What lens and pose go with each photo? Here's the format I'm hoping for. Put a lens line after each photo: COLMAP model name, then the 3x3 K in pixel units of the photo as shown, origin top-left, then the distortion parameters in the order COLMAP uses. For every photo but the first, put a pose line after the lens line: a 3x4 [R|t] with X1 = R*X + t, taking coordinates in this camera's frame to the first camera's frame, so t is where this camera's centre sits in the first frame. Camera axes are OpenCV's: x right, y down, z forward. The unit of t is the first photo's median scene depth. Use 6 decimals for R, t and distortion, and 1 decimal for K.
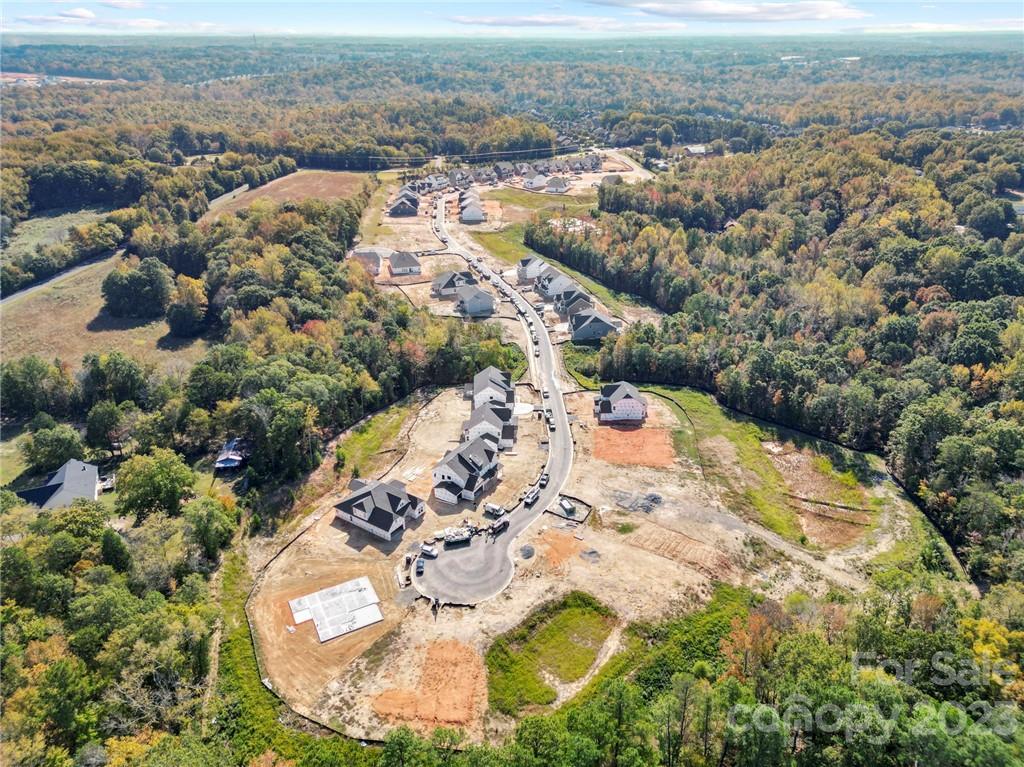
lens RADIAL K [[711.9, 0, 514.5], [0, 711.9, 385.0], [0, 0, 1]] dist [0.086490, -0.089444]
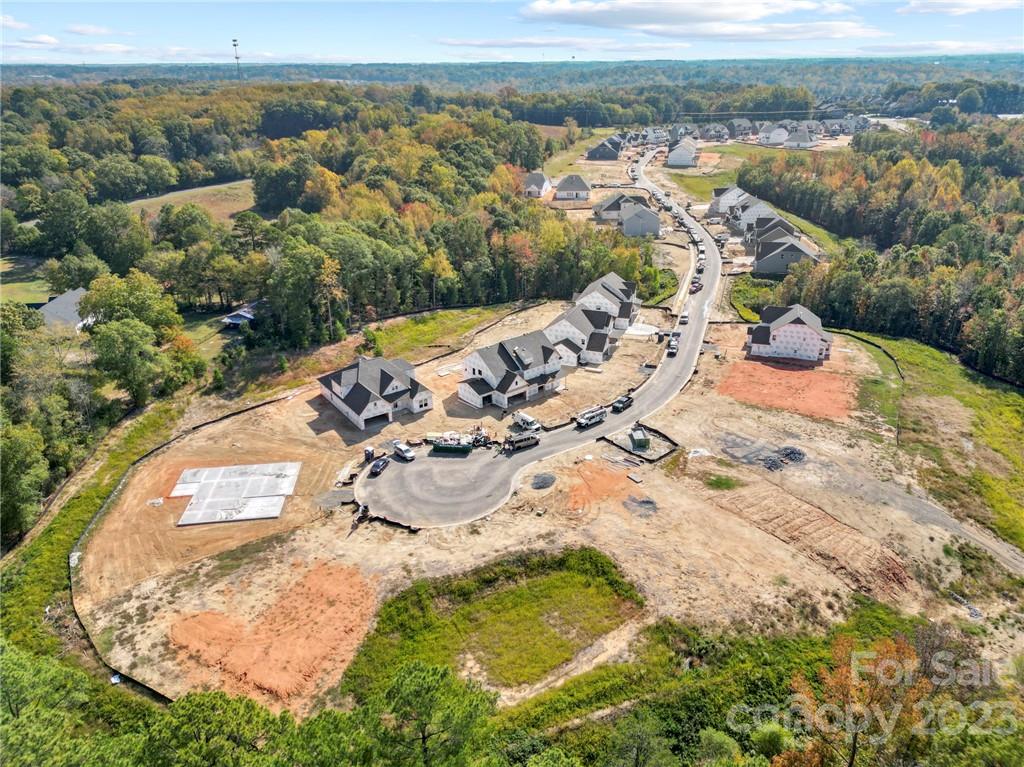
lens RADIAL K [[711.9, 0, 514.5], [0, 711.9, 385.0], [0, 0, 1]] dist [0.086490, -0.089444]
pose [[0.934137, 0.143307, -0.326880, 0.167820], [-0.155467, 0.987777, -0.011234, 0.145011], [0.321275, 0.061313, 0.944999, 0.356512]]
